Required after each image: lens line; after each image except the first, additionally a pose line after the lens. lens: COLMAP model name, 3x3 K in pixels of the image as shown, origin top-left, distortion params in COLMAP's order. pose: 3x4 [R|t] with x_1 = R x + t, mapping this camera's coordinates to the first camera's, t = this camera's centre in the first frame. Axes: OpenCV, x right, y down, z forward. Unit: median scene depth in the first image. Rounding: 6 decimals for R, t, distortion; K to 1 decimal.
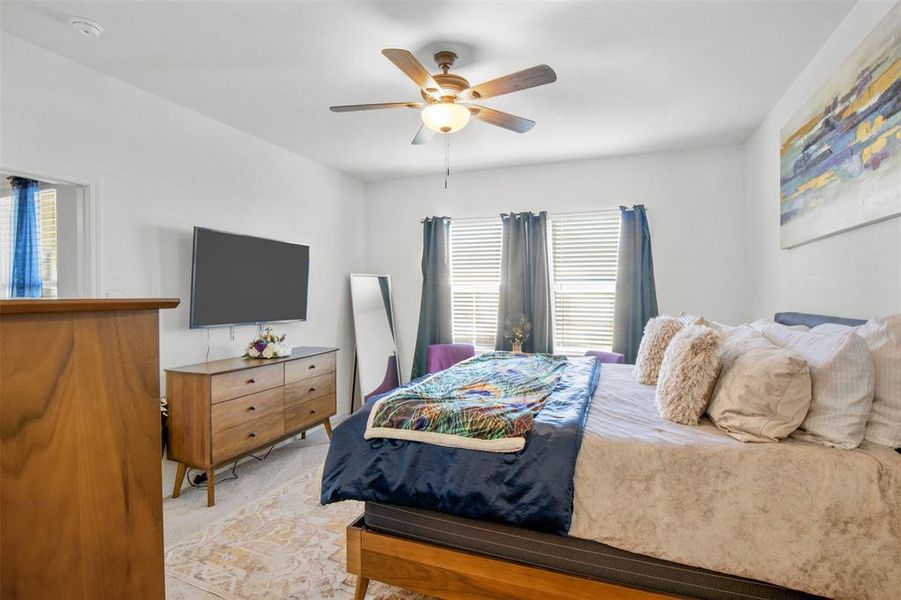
lens RADIAL K [[454.1, 0, 445.2], [0, 454.1, 300.3], [0, 0, 1]] dist [-0.012959, 0.000748]
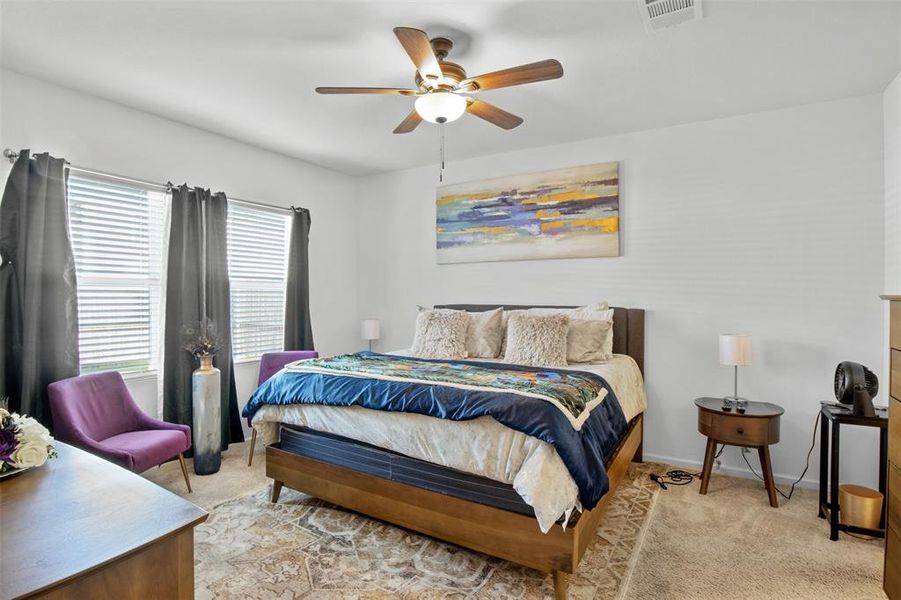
lens RADIAL K [[454.1, 0, 445.2], [0, 454.1, 300.3], [0, 0, 1]] dist [-0.012959, 0.000748]
pose [[0.170628, -0.012706, 0.985254, -0.947243], [0.015385, 0.999829, 0.010230, -0.003019], [-0.985215, 0.013413, 0.170794, 0.834308]]
